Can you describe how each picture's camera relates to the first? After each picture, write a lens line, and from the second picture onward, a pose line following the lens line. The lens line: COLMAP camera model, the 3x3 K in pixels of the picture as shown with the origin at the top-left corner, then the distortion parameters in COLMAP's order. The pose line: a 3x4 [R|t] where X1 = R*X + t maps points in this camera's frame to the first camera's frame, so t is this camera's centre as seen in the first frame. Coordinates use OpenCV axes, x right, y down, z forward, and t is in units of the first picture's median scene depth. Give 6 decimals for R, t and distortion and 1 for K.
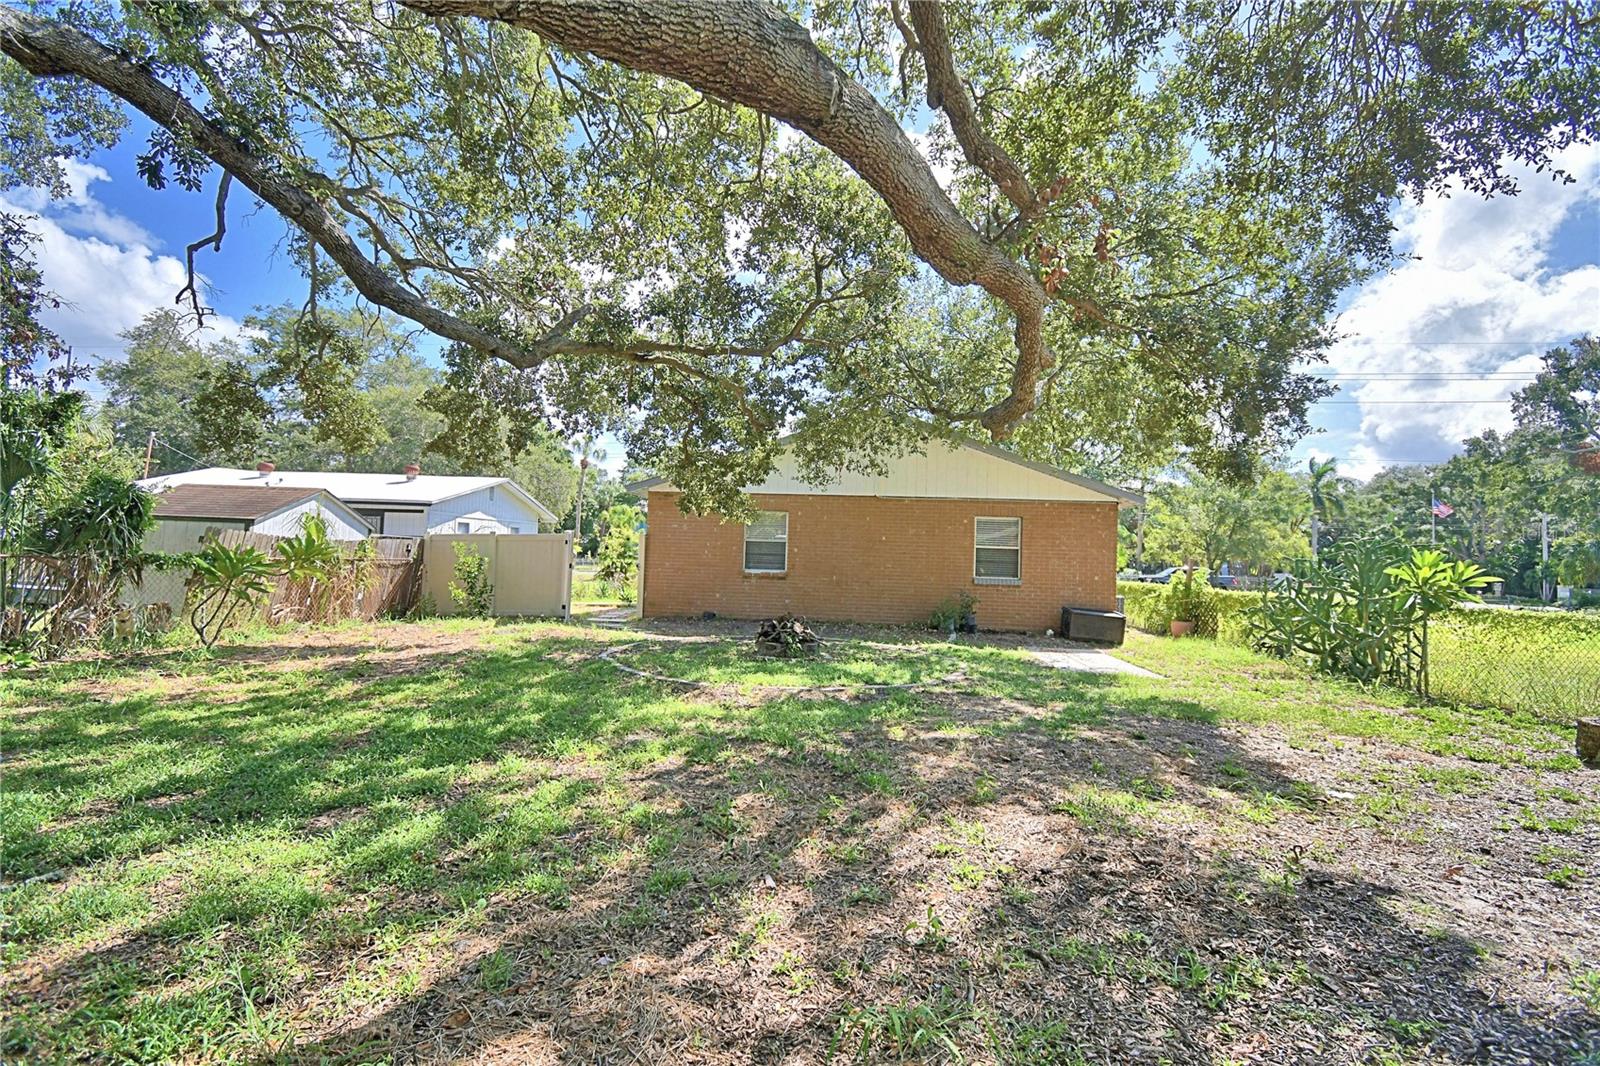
lens RADIAL K [[697.3, 0, 799.9], [0, 697.3, 538.5], [0, 0, 1]] dist [0.002611, -0.009814]
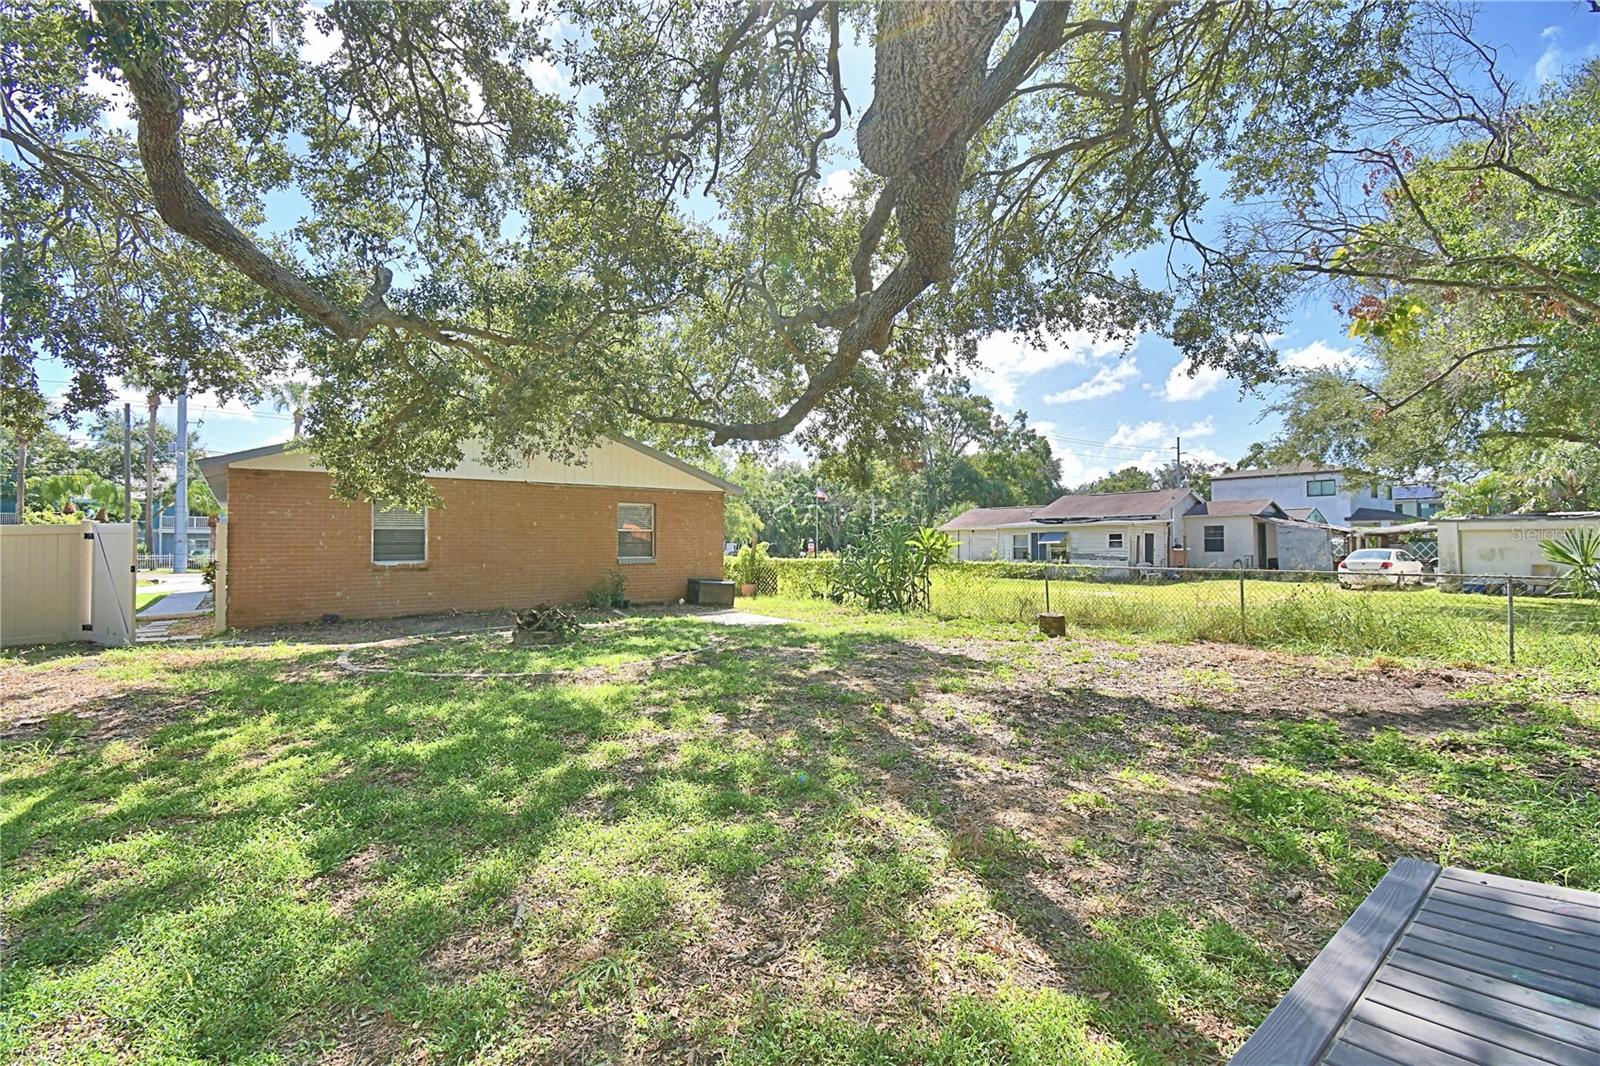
lens RADIAL K [[708.0, 0, 794.8], [0, 708.0, 534.9], [0, 0, 1]] dist [0.039113, -0.011368]
pose [[0.724387, -0.025502, 0.688922, -0.327115], [0.005803, 0.999506, 0.030898, -0.013875], [-0.689369, -0.018384, 0.724177, 0.000196]]
